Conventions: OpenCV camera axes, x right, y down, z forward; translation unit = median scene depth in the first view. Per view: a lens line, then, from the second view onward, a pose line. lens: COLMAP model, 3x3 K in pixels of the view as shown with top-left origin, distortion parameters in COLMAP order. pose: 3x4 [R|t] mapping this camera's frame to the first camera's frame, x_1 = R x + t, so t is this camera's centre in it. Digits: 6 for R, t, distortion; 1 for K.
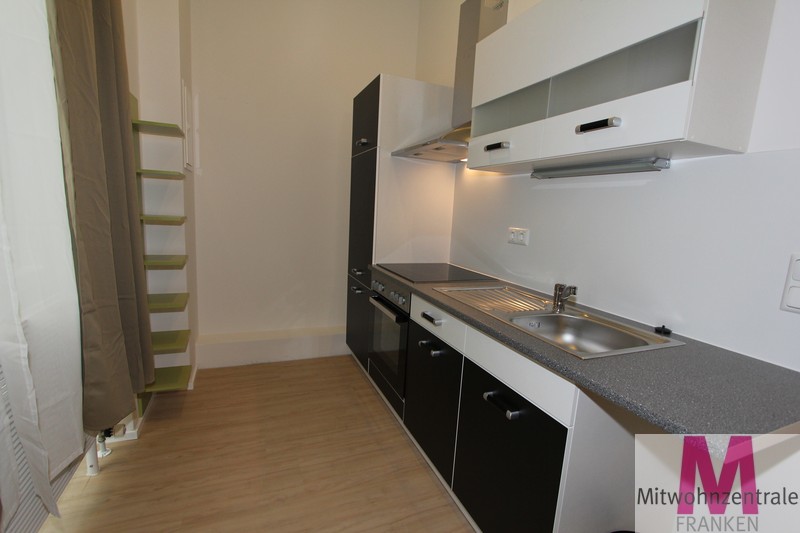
lens RADIAL K [[366.6, 0, 404.0], [0, 366.6, 265.7], [0, 0, 1]] dist [-0.016328, 0.001177]
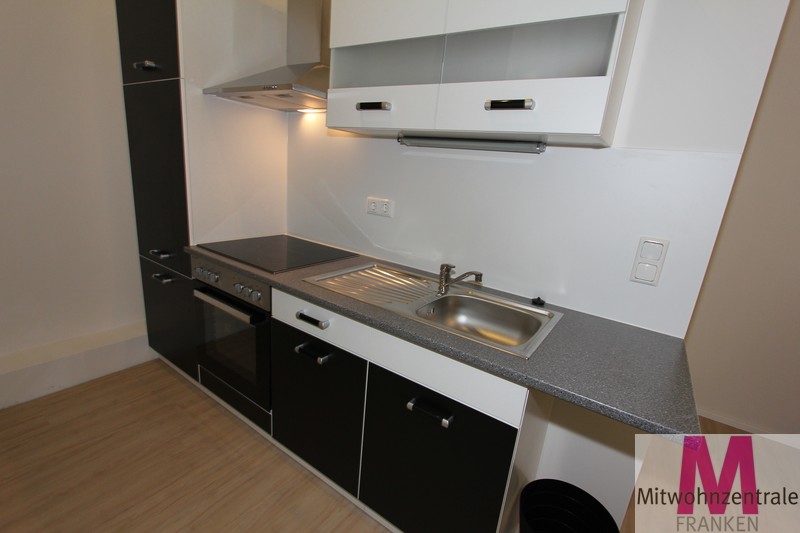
lens RADIAL K [[366.6, 0, 401.5], [0, 366.6, 266.2], [0, 0, 1]] dist [-0.016328, 0.001177]
pose [[0.845755, -0.115424, 0.520938, -0.141757], [0.036288, 0.986504, 0.159665, -0.080505], [-0.532337, -0.116134, 0.838529, 0.187345]]
